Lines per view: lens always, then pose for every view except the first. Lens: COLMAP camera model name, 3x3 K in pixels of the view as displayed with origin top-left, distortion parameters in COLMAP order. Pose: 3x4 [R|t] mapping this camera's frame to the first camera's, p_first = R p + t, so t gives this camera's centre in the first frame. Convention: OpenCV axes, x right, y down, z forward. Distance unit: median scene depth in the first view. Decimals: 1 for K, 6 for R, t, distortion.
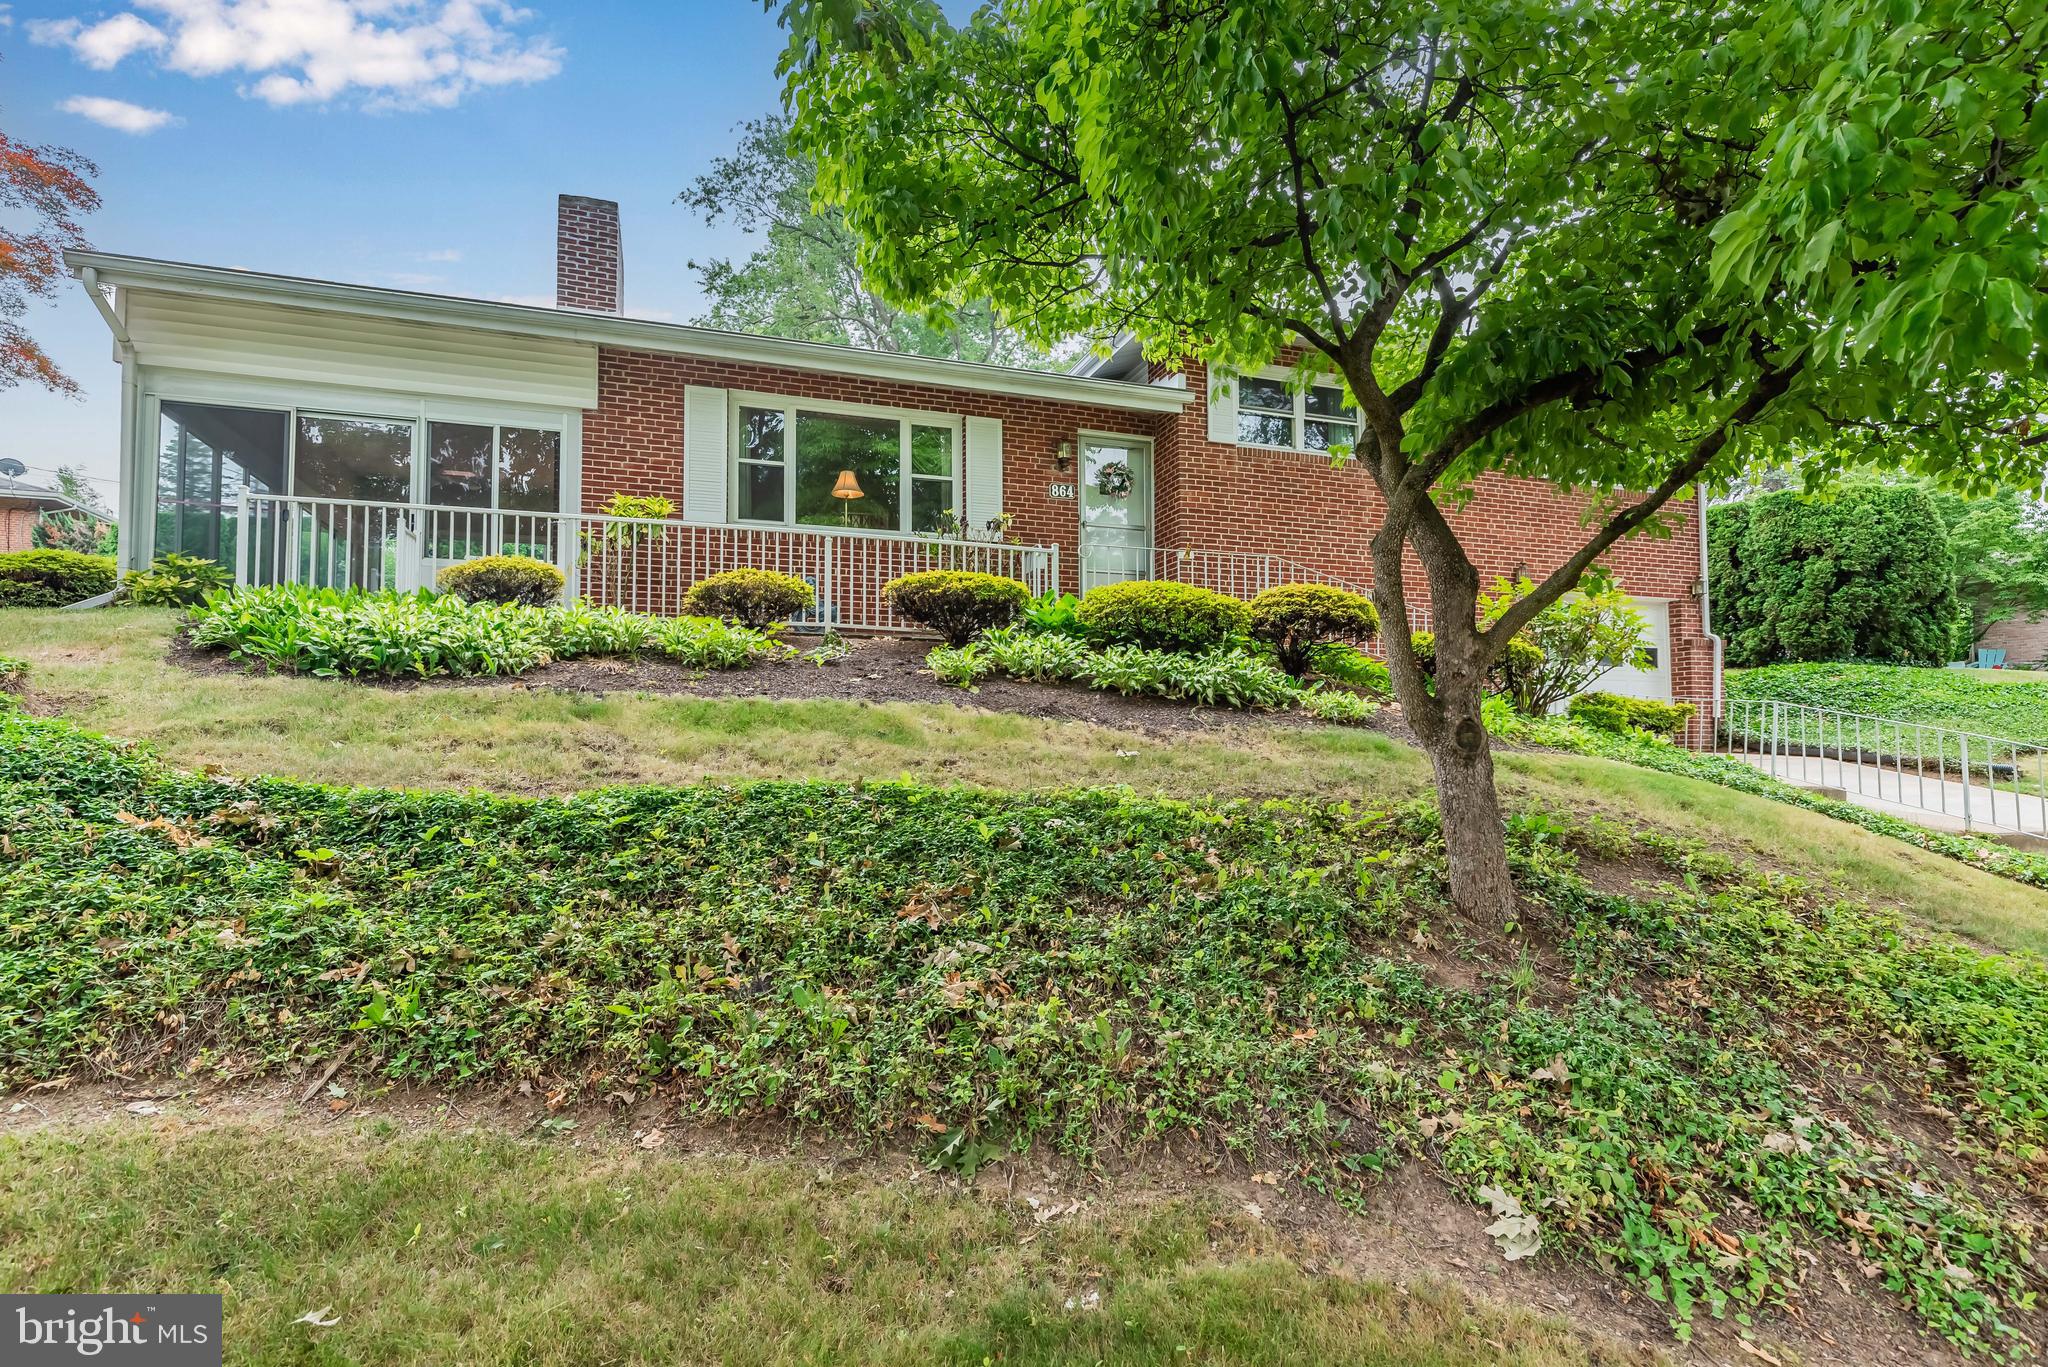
lens RADIAL K [[1011.6, 0, 1023.0], [0, 1011.6, 688.3], [0, 0, 1]] dist [-0.003340, 0.002186]
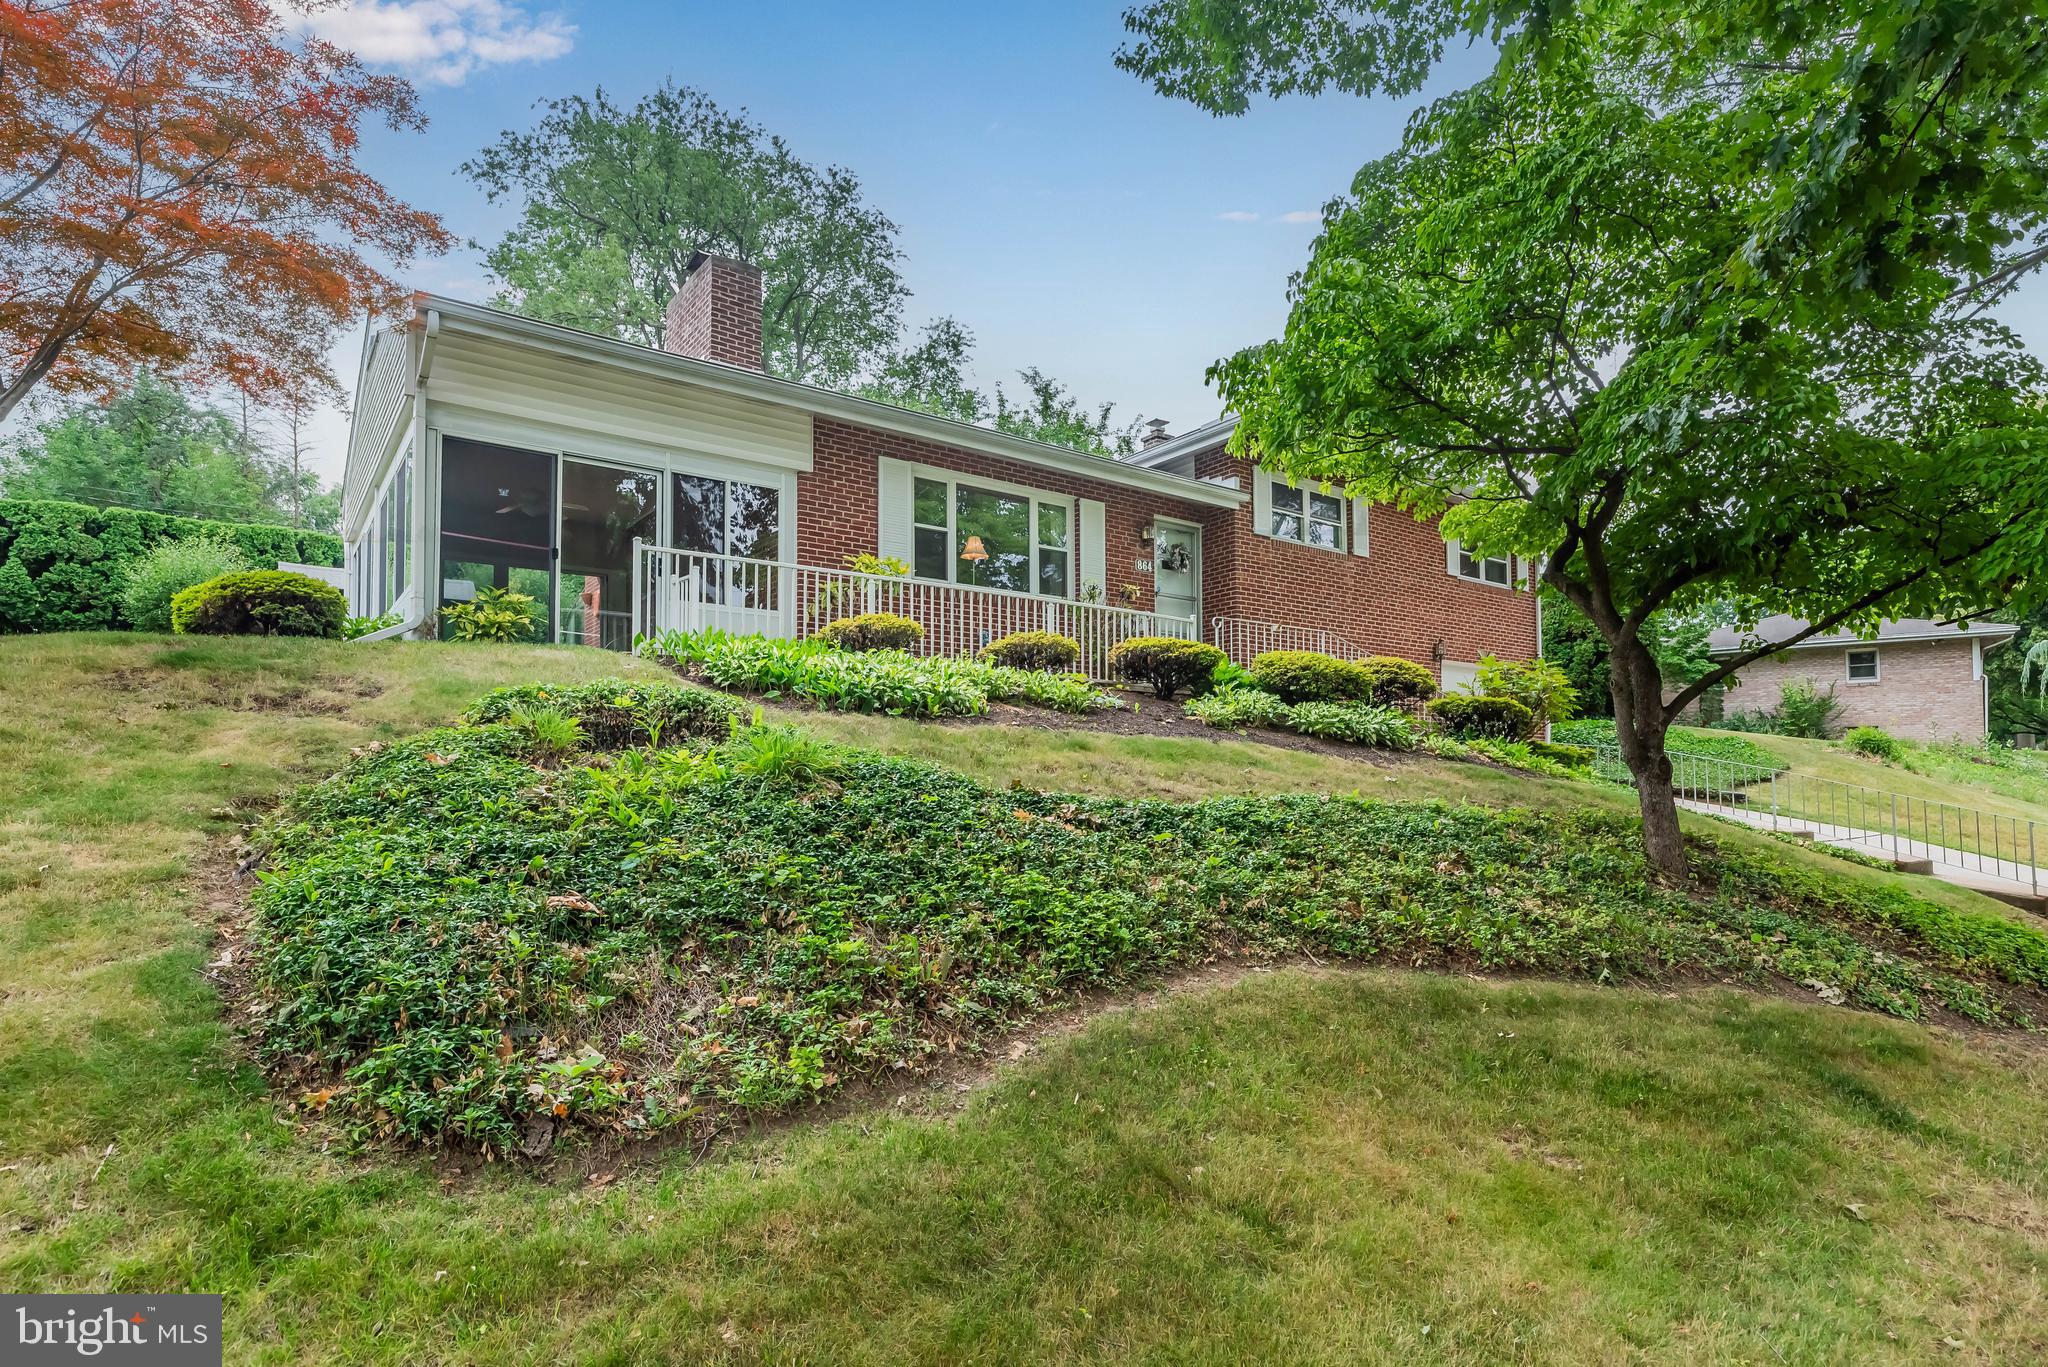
lens RADIAL K [[1011.6, 0, 1042.2], [0, 1011.6, 757.9], [0, 0, 1]] dist [-0.003340, 0.002186]
pose [[0.959886, 0.012743, 0.280100, -0.451449], [-0.022663, 0.999224, 0.032204, -0.001035], [-0.279473, -0.037260, 0.959430, -0.148608]]
